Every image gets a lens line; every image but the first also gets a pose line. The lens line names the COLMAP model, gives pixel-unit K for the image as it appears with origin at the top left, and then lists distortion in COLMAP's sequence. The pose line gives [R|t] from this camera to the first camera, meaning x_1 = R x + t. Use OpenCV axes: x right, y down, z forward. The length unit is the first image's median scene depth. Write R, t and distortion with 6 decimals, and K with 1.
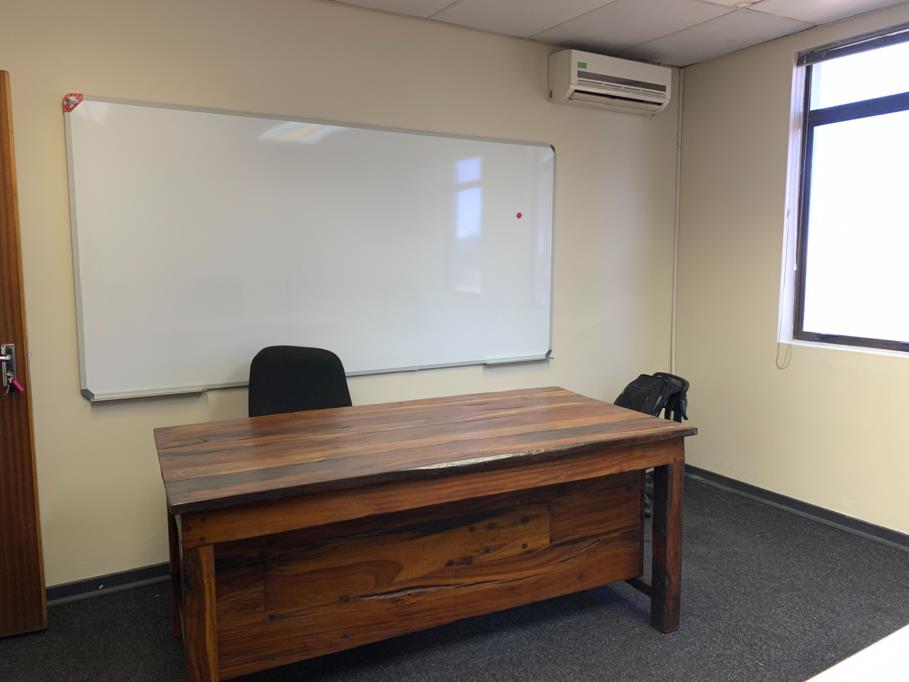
lens RADIAL K [[683.7, 0, 454.5], [0, 683.7, 341.0], [0, 0, 1]] dist [0.004689, -0.006405]
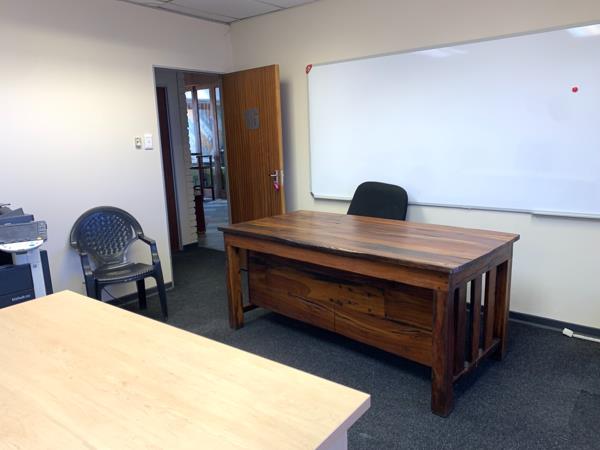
lens RADIAL K [[451.3, 0, 300.0], [0, 451.3, 225.0], [0, 0, 1]] dist [0.004689, -0.006405]
pose [[0.359848, 0.169488, -0.917488, 0.995948], [-0.079142, 0.985363, 0.150986, -0.055284], [0.929648, 0.018279, 0.367994, 0.428915]]
